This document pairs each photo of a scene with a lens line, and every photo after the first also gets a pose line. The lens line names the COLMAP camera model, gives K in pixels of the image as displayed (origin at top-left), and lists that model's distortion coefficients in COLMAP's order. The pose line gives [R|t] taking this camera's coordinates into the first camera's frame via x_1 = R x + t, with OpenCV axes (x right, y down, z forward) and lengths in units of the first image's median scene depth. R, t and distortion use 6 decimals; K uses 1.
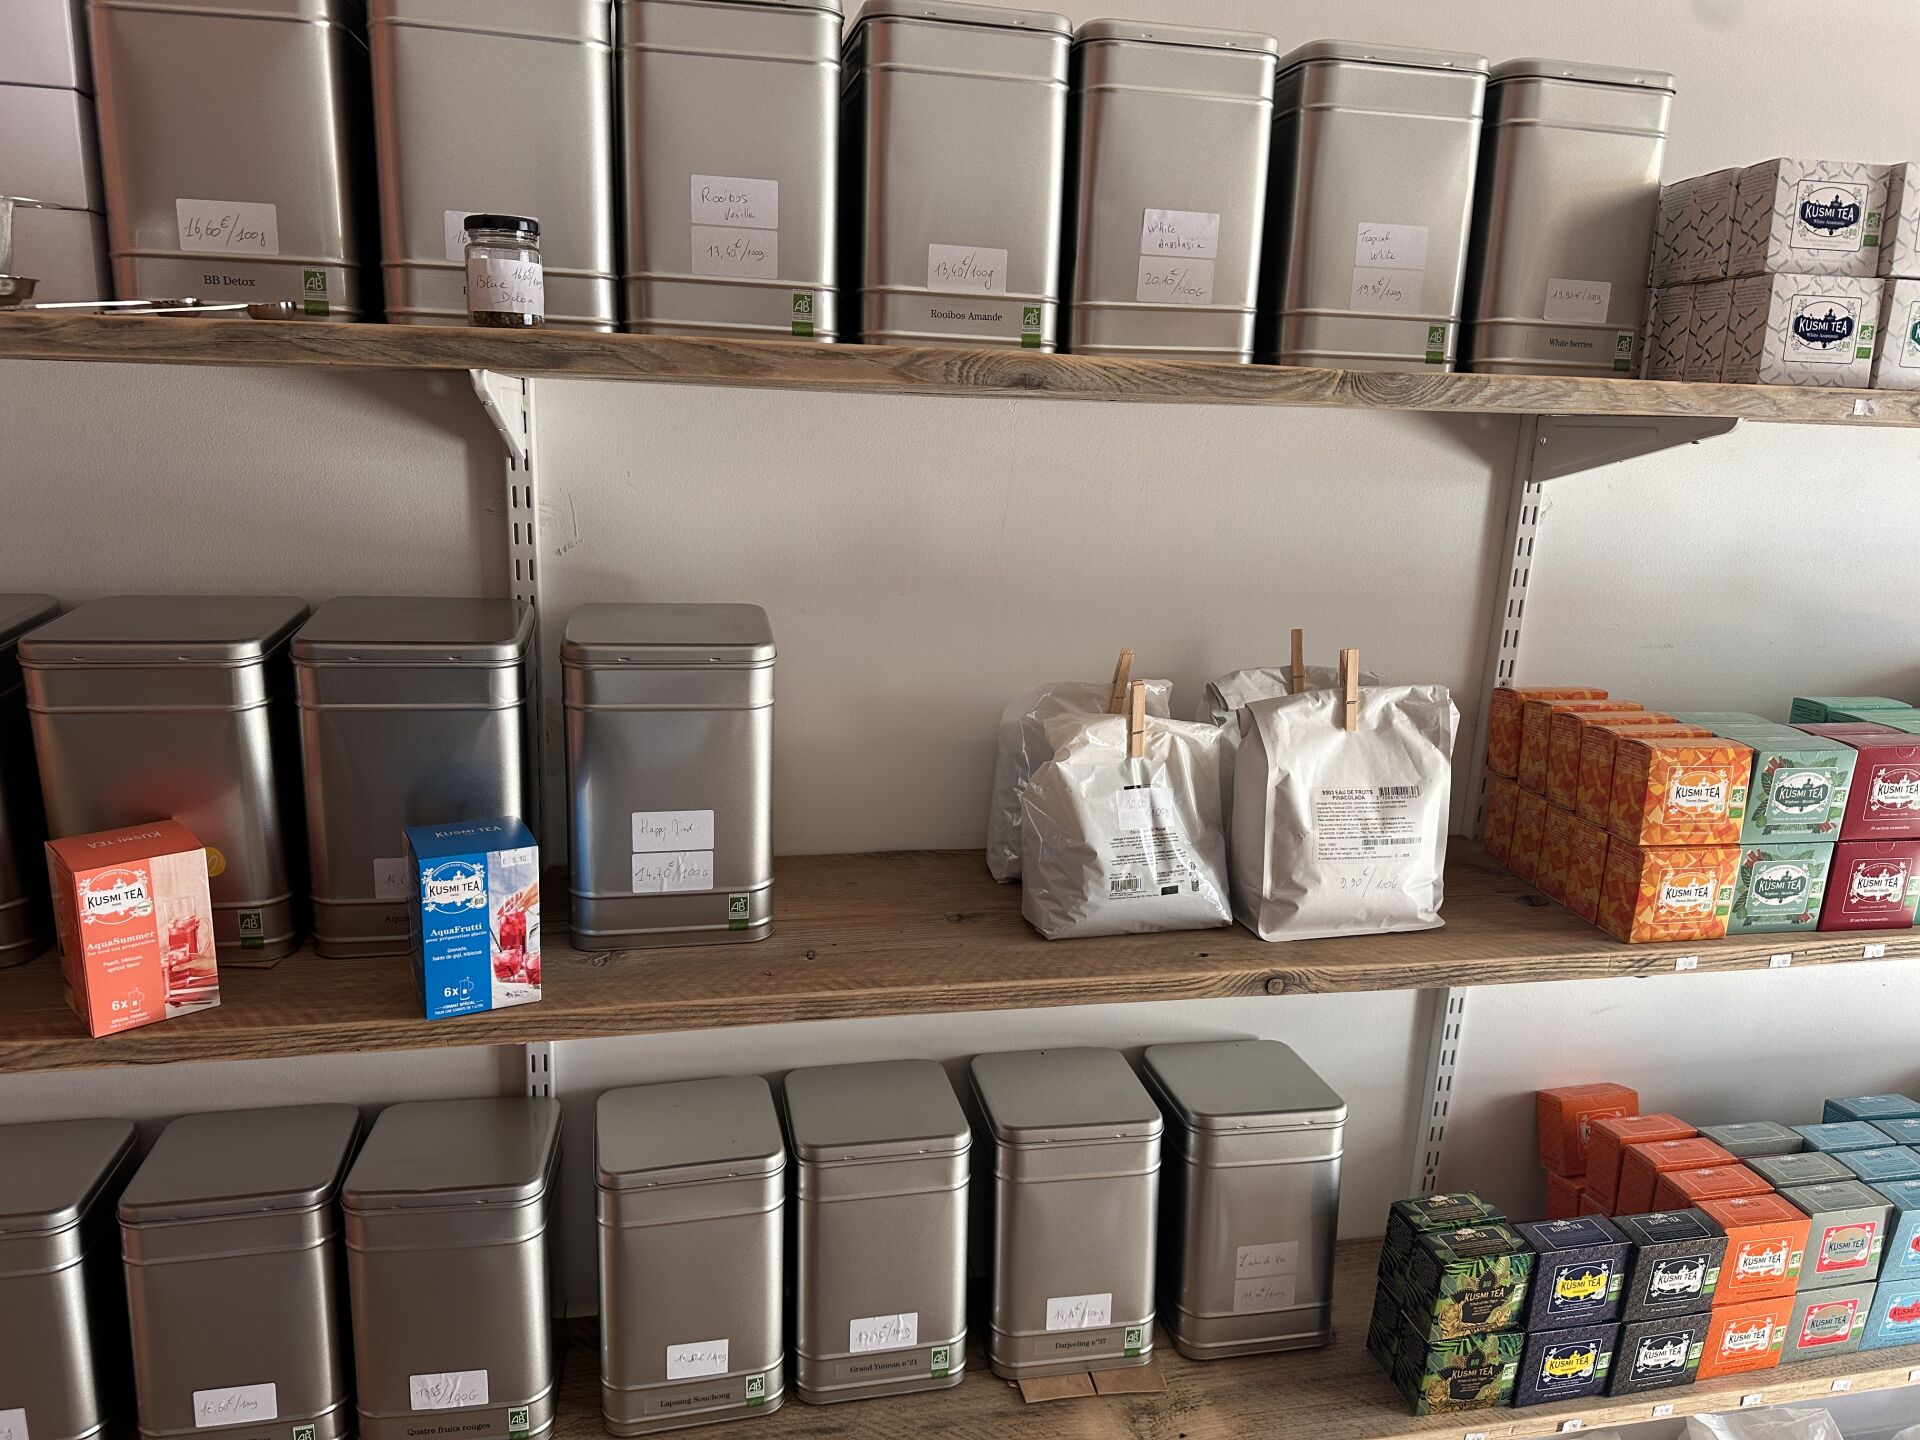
lens RADIAL K [[1373.6, 0, 961.6], [0, 1373.6, 743.7], [0, 0, 1]] dist [0.056072, -0.057559]
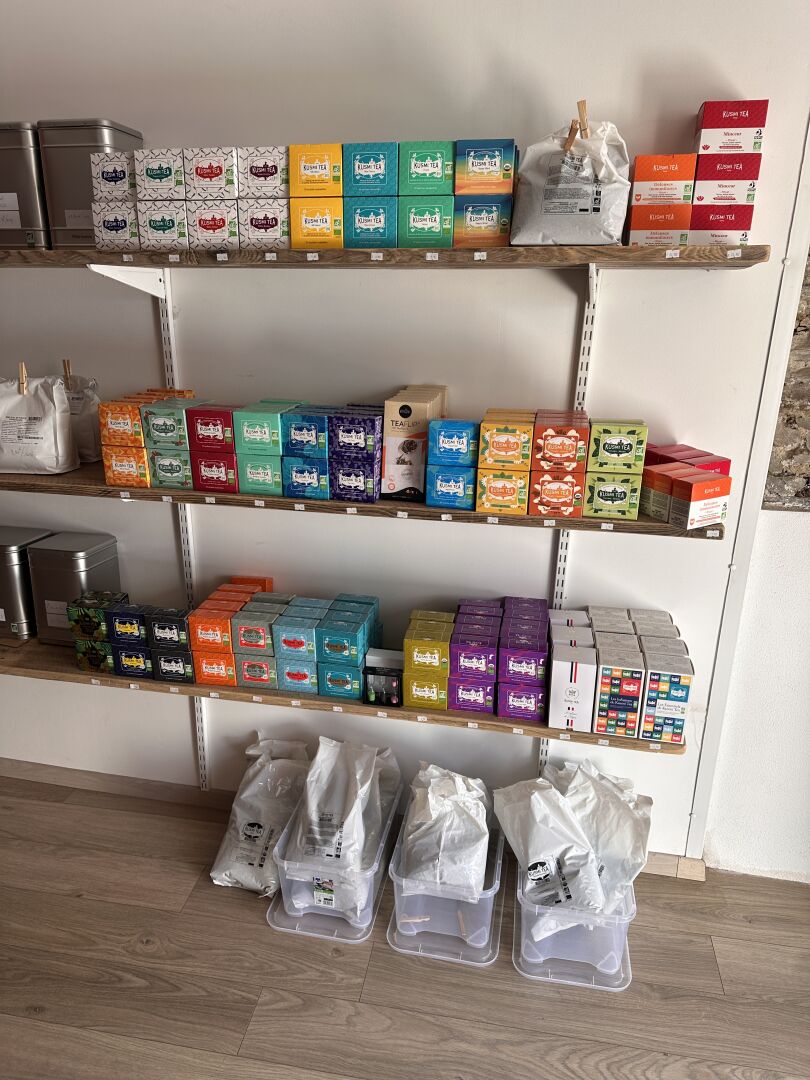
lens RADIAL K [[744.0, 0, 412.5], [0, 744.0, 542.0], [0, 0, 1]] dist [0.163034, -0.243634]
pose [[0.906301, 0.100780, -0.410442, 1.553721], [-0.072324, 0.993810, 0.084321, 0.091624], [0.416399, -0.046735, 0.907980, -0.012677]]
